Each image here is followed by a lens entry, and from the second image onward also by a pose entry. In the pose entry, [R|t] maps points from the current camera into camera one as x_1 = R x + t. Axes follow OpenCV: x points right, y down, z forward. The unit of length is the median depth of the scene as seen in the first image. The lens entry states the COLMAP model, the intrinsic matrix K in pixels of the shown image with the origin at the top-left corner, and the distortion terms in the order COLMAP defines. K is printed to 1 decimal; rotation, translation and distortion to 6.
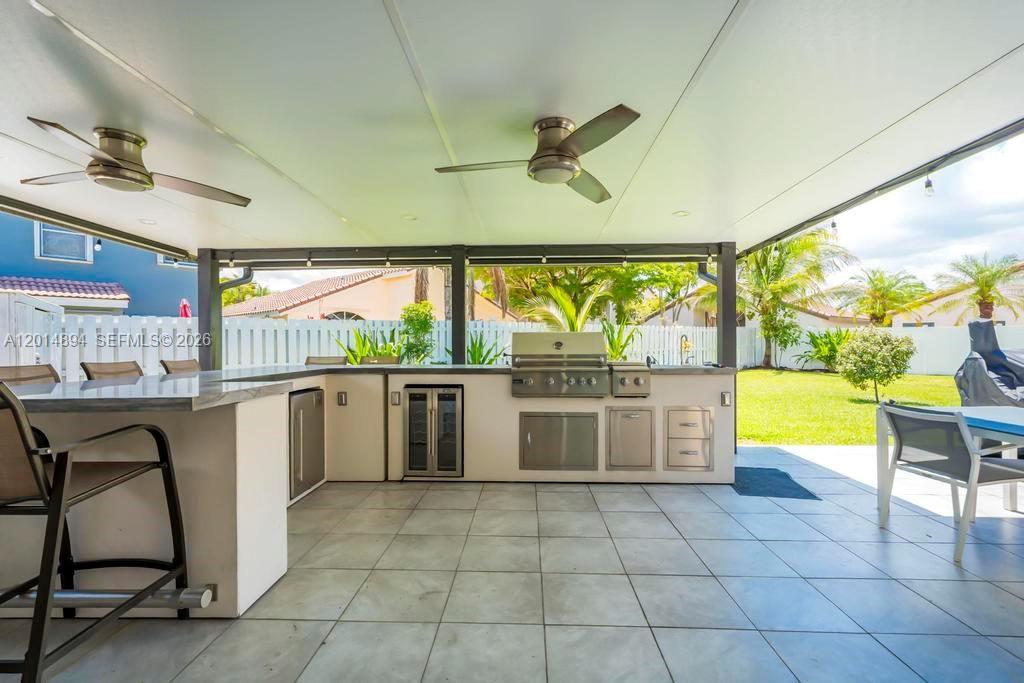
lens RADIAL K [[456.0, 0, 512.0], [0, 456.0, 341.5], [0, 0, 1]] dist [0.003267, 0.000573]
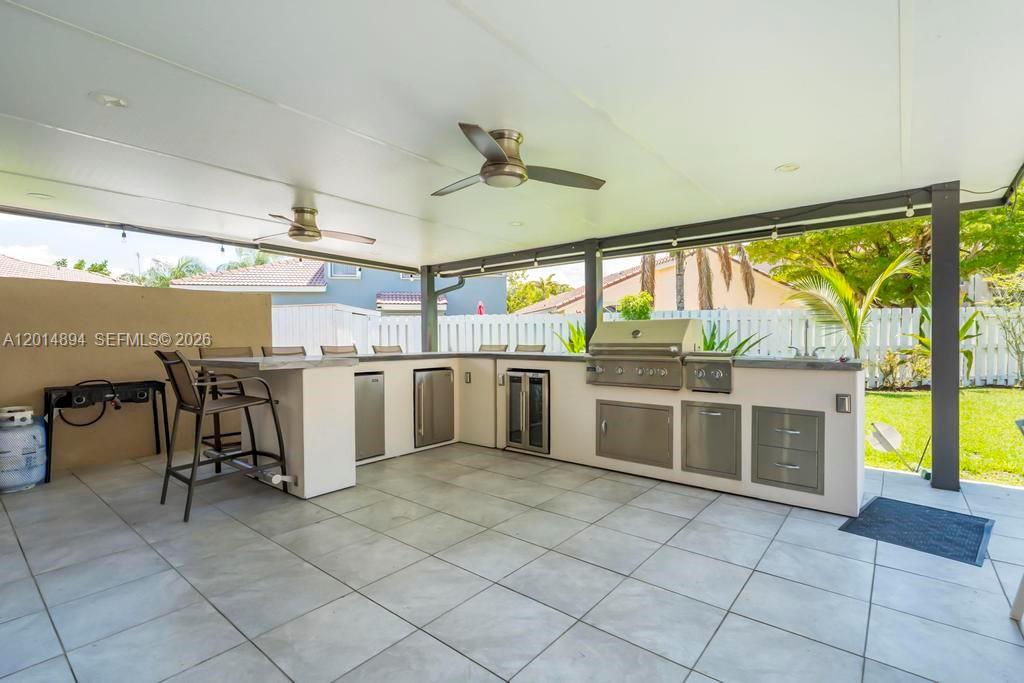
lens RADIAL K [[462.1, 0, 516.6], [0, 462.1, 336.3], [0, 0, 1]] dist [0.002373, 0.000742]
pose [[0.800846, -0.003993, -0.598856, 0.497151], [0.007095, 0.999971, 0.002821, 0.008794], [0.598828, -0.006508, 0.800851, 0.062241]]
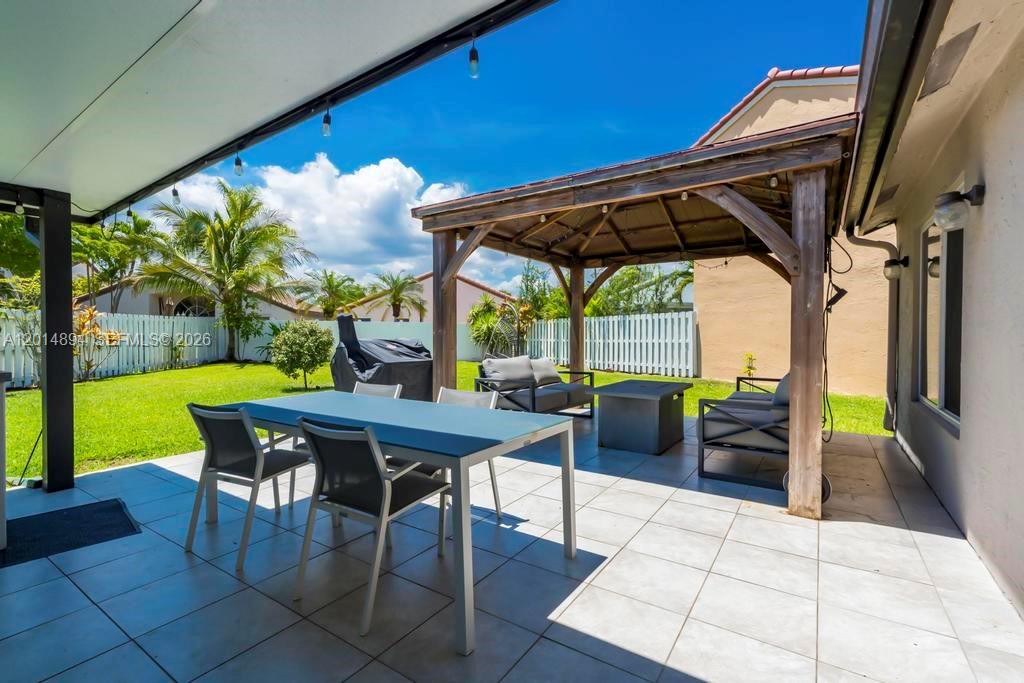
lens RADIAL K [[462.1, 0, 516.6], [0, 462.1, 336.3], [0, 0, 1]] dist [0.002373, 0.000742]
pose [[0.518284, -0.004553, 0.855197, 0.303168], [-0.001695, 0.999978, 0.006351, -0.000355], [-0.855207, -0.004741, 0.518265, 0.022632]]
